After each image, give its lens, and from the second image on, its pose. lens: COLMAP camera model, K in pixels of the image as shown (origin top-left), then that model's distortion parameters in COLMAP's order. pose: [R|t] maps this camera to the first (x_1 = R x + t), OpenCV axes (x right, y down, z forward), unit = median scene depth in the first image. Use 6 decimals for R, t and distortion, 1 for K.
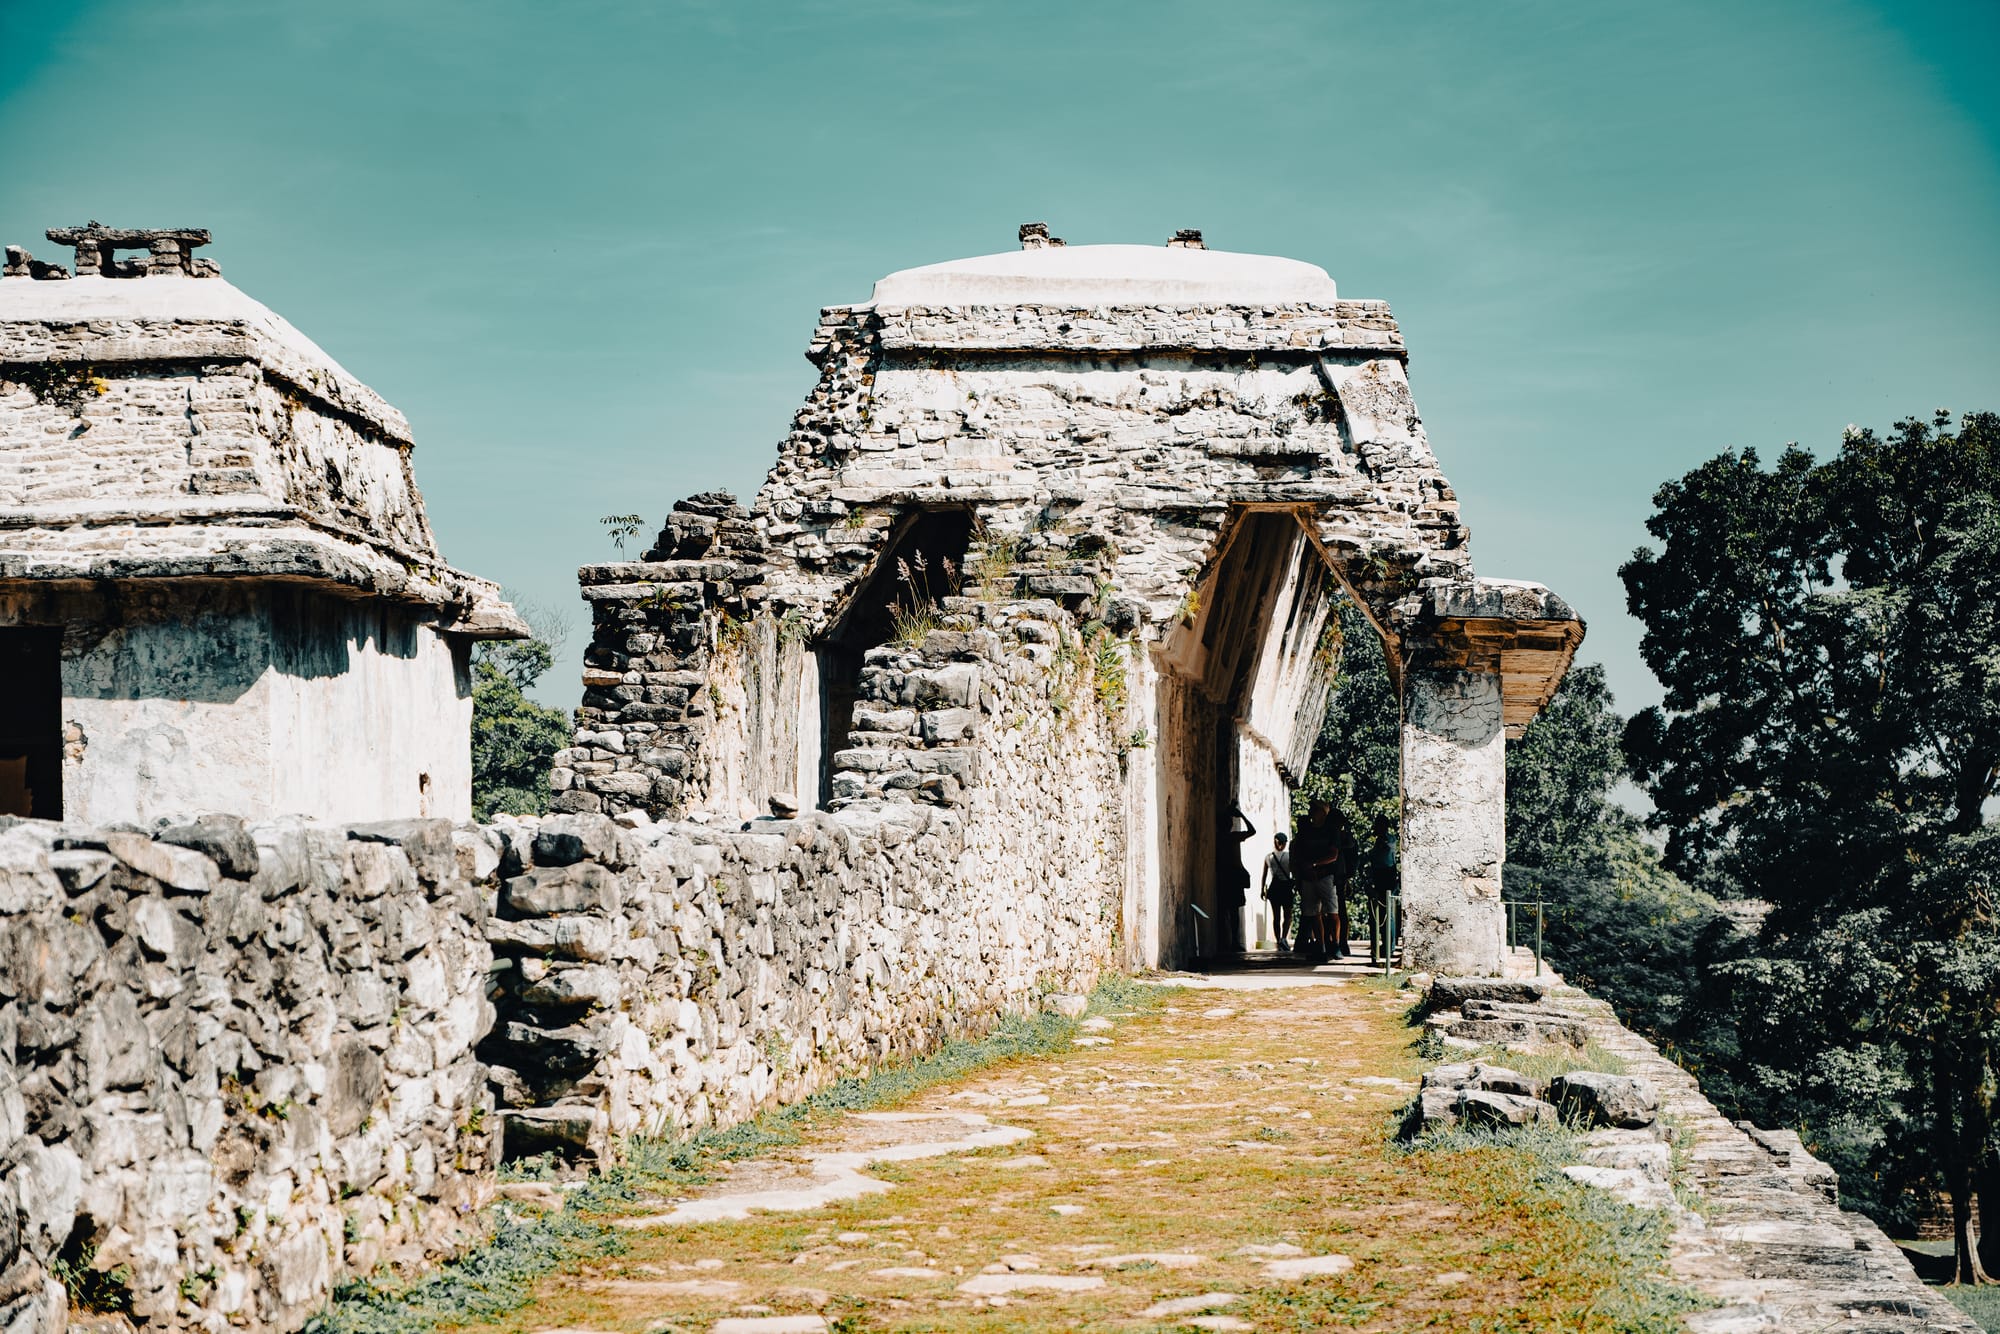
lens RADIAL K [[1364.0, 0, 995.5], [0, 1364.0, 654.8], [0, 0, 1]] dist [0.002241, -0.000444]
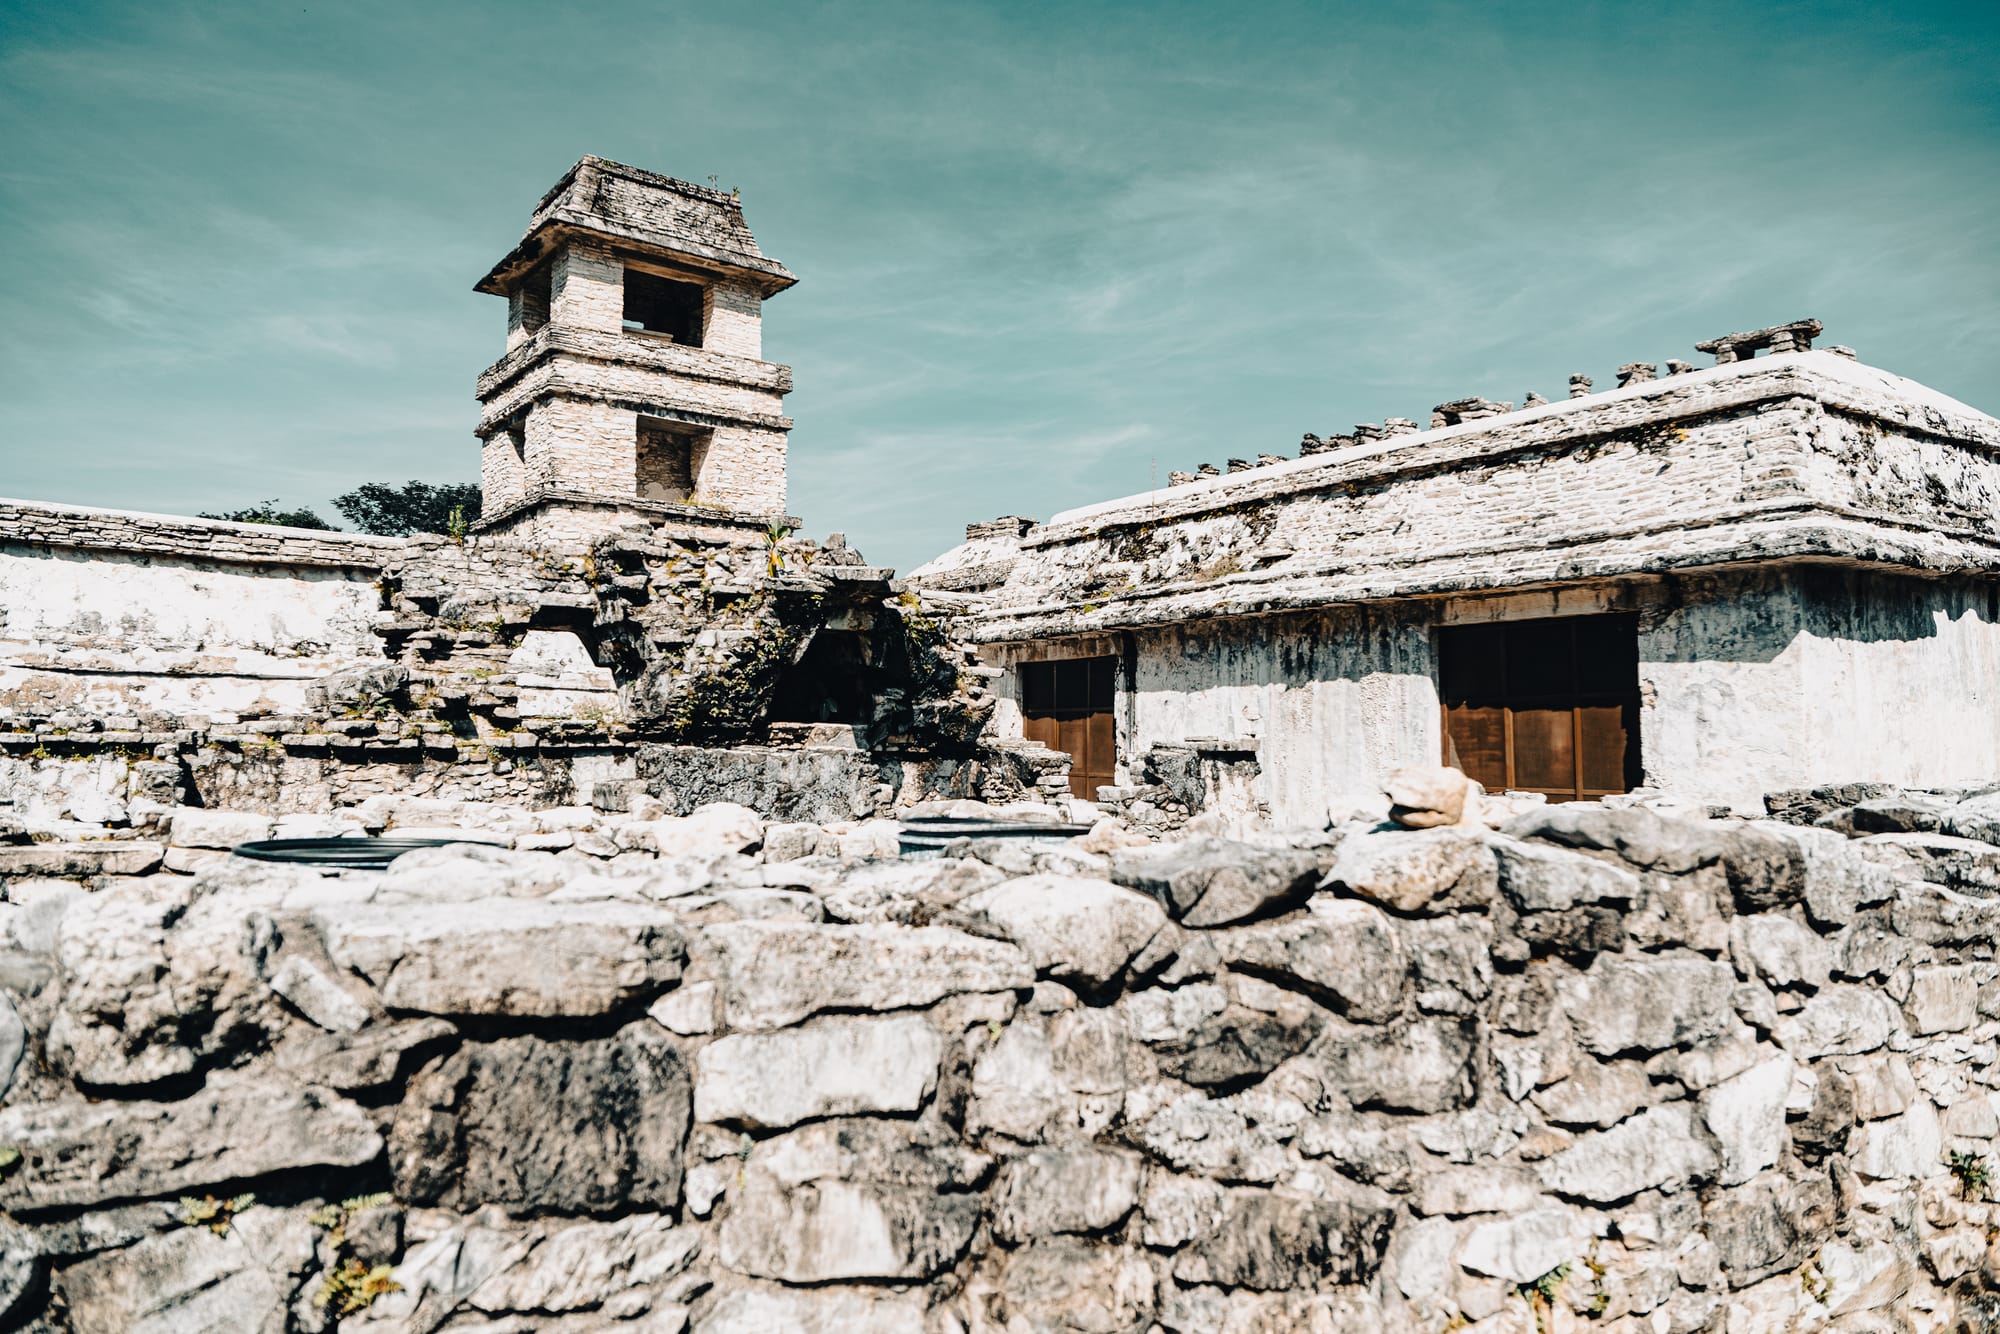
lens RADIAL K [[1364.0, 0, 995.5], [0, 1364.0, 654.8], [0, 0, 1]] dist [0.002241, -0.000444]
pose [[0.637857, -0.036408, -0.769293, -0.044886], [0.066989, 0.997719, 0.008325, -0.030247], [0.767236, -0.056844, 0.638841, -0.362194]]
